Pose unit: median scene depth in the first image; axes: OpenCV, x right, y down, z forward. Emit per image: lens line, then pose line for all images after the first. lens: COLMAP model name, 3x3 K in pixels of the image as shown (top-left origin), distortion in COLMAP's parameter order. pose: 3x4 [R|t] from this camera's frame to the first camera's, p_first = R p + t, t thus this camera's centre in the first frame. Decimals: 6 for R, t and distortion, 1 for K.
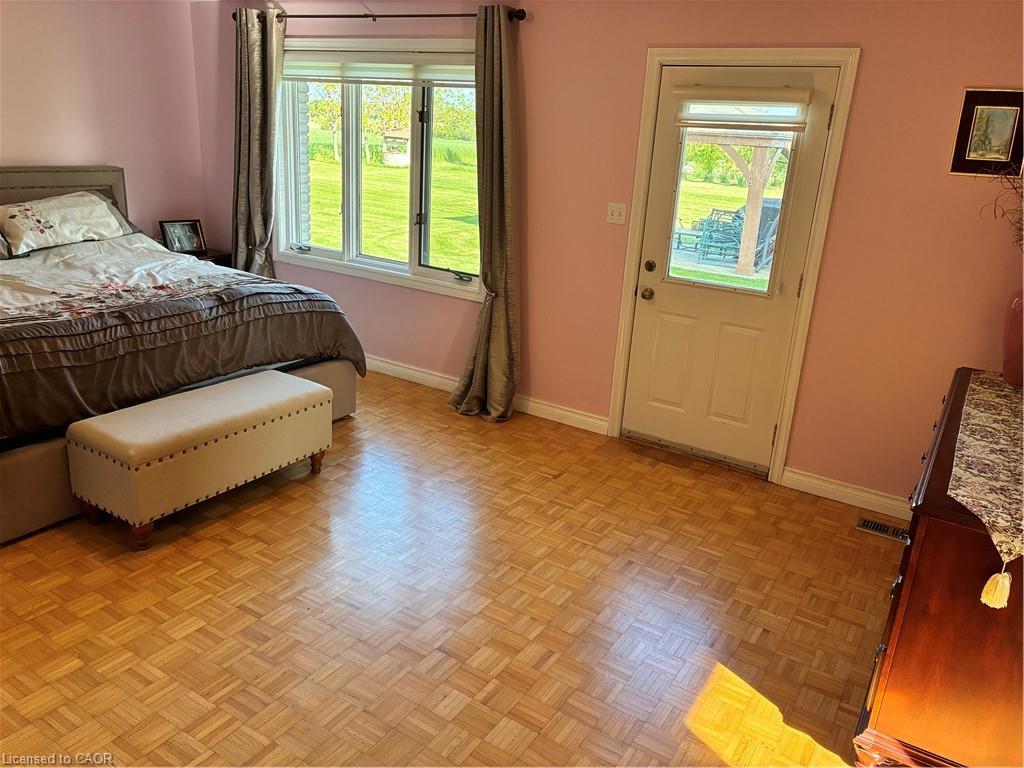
lens RADIAL K [[796.0, 0, 511.5], [0, 796.0, 382.2], [0, 0, 1]] dist [0.051731, -0.006340]
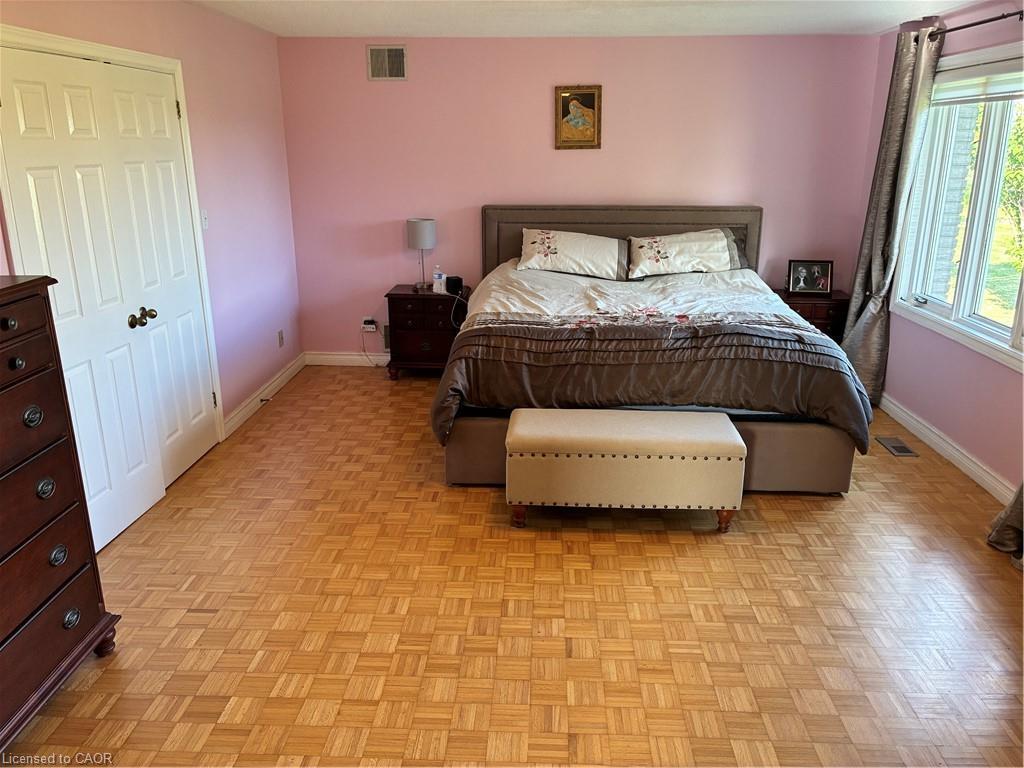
lens RADIAL K [[796.0, 0, 512.0], [0, 796.0, 382.4], [0, 0, 1]] dist [0.051731, -0.006340]
pose [[0.493757, 0.193809, -0.847727, 0.370171], [-0.240073, 0.967342, 0.081326, -0.066851], [0.835804, 0.163361, 0.524161, 0.279702]]
